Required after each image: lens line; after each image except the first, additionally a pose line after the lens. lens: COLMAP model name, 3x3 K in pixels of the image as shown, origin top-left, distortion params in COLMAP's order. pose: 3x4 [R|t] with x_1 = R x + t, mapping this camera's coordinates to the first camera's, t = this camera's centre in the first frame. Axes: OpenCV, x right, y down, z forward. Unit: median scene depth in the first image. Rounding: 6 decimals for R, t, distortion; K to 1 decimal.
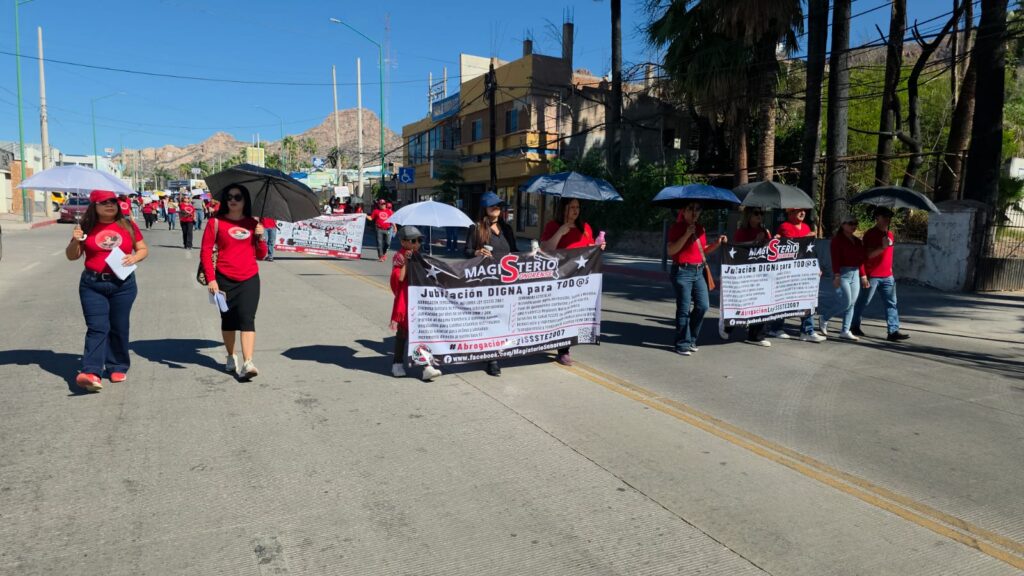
lens RADIAL K [[682.8, 0, 512.0], [0, 682.8, 288.0], [0, 0, 1]] dist [0.056235, -0.055435]
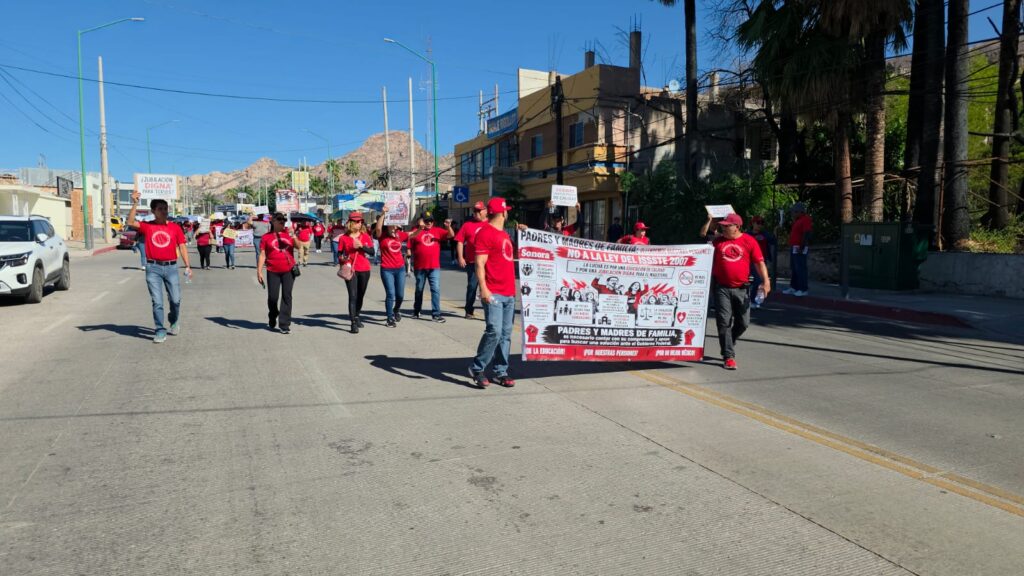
lens RADIAL K [[678.1, 0, 512.0], [0, 678.1, 288.0], [0, 0, 1]] dist [0.072631, -0.083224]
pose [[0.998485, -0.015136, -0.052909, -0.045437], [0.013821, 0.999589, -0.025128, -0.006262], [0.053268, 0.024359, 0.998283, 0.048310]]
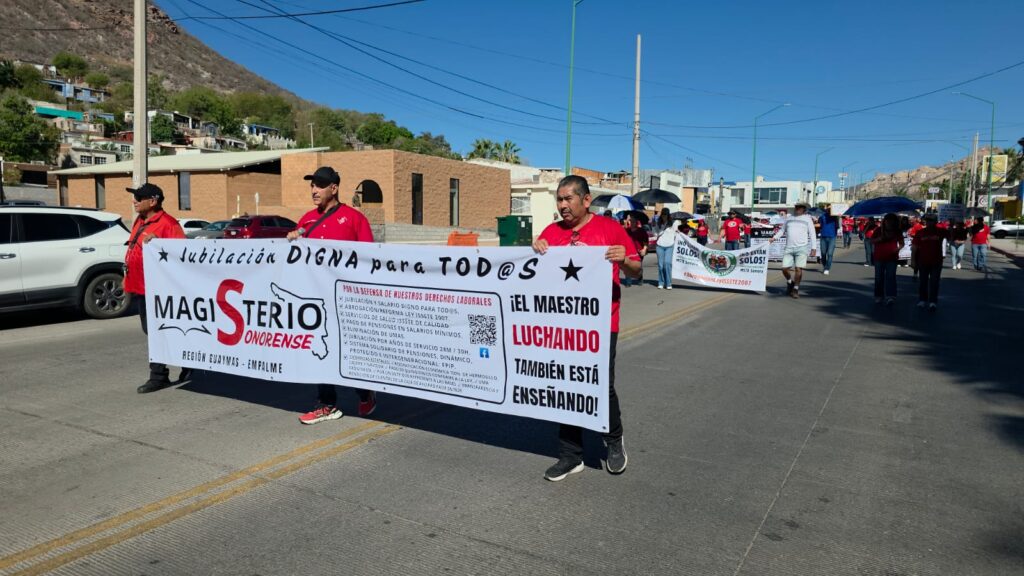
lens RADIAL K [[682.8, 0, 512.0], [0, 682.8, 288.0], [0, 0, 1]] dist [0.056235, -0.055435]
pose [[0.549649, 0.057036, -0.833446, -0.003774], [-0.085596, 0.996261, 0.011729, -0.063613], [0.830999, 0.064893, 0.552476, 0.571729]]
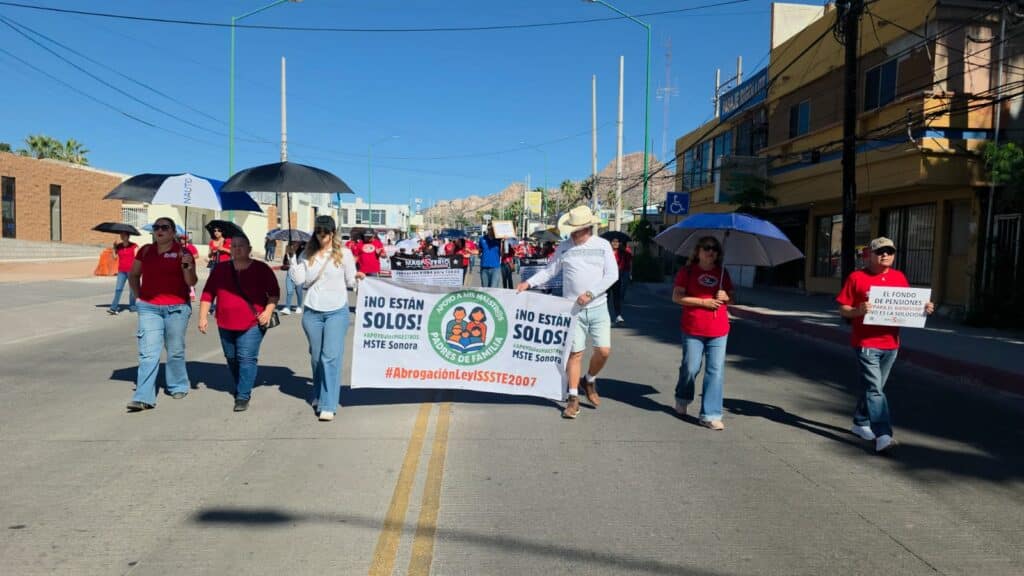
lens RADIAL K [[678.1, 0, 512.0], [0, 678.1, 288.0], [0, 0, 1]] dist [0.072631, -0.083224]
pose [[0.921431, 0.018919, -0.388081, -0.055865], [-0.042086, 0.997797, -0.051283, -0.052057], [0.386256, 0.063587, 0.920197, 0.434424]]
